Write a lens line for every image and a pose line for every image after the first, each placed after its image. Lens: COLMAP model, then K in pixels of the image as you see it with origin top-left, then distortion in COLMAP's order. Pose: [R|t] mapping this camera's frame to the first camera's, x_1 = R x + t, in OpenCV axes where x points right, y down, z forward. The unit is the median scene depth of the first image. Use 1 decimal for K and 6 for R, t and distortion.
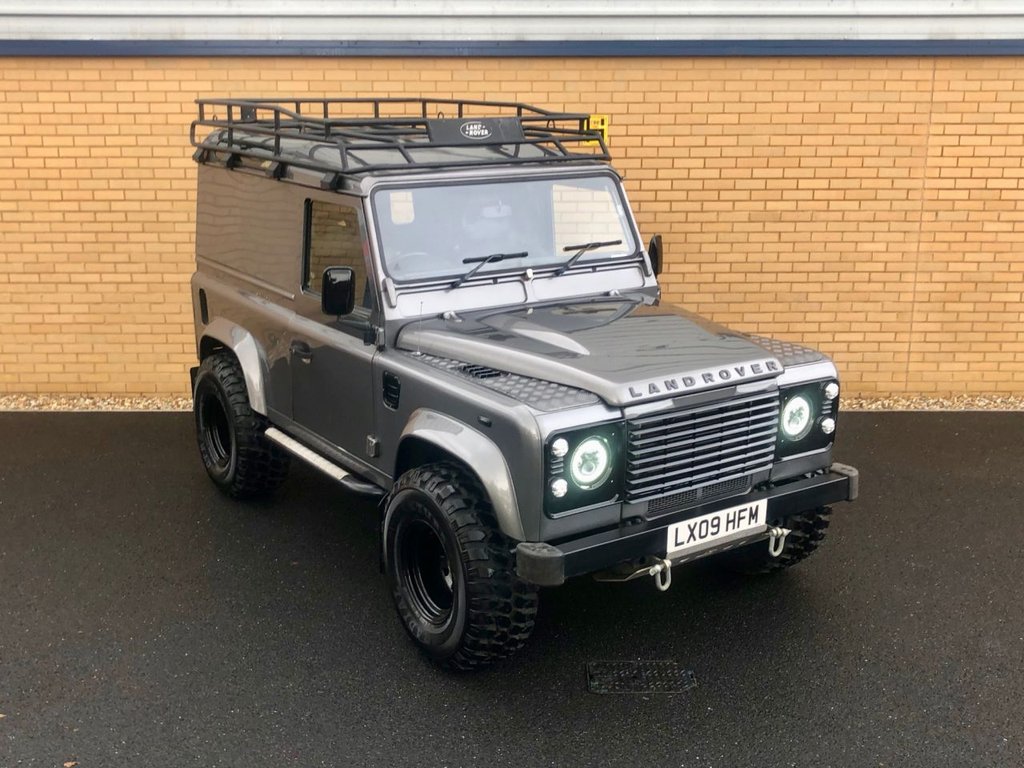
lens RADIAL K [[860.6, 0, 538.9], [0, 860.6, 367.7], [0, 0, 1]] dist [0.005537, -0.009197]
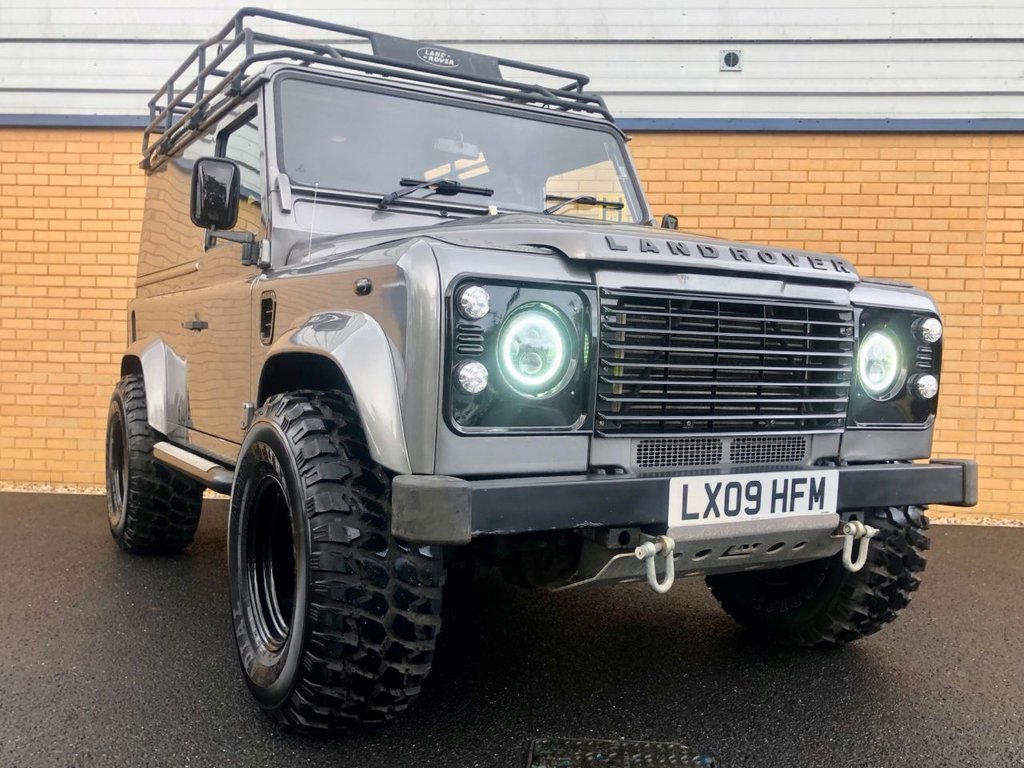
lens RADIAL K [[819.2, 0, 521.9], [0, 819.2, 415.1], [0, 0, 1]] dist [0.006707, 0.000257]
pose [[0.997558, 0.024813, -0.065281, 0.032280], [-0.035058, 0.986363, -0.160809, 0.087716], [0.060401, 0.162705, 0.984824, 0.167930]]
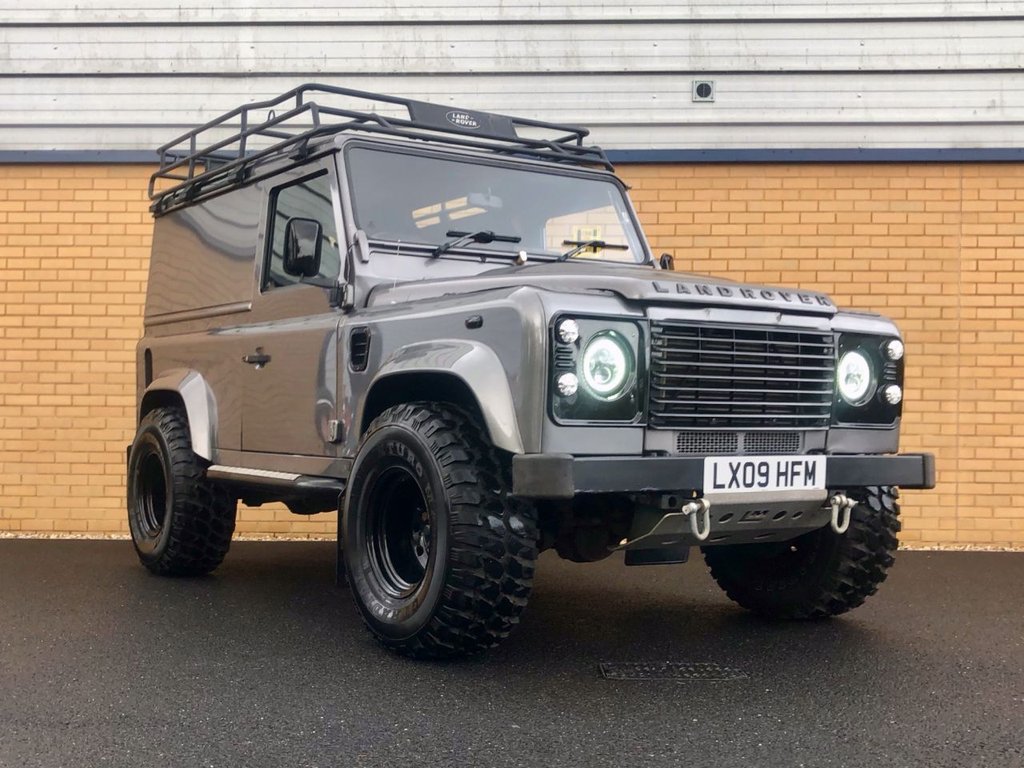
lens RADIAL K [[944.6, 0, 482.1], [0, 944.6, 442.1], [0, 0, 1]] dist [0.041861, -0.079120]
pose [[0.999310, 0.005833, -0.036675, -0.008310], [-0.012676, 0.981854, -0.189212, 0.126443], [0.034906, 0.189546, 0.981251, 0.051759]]
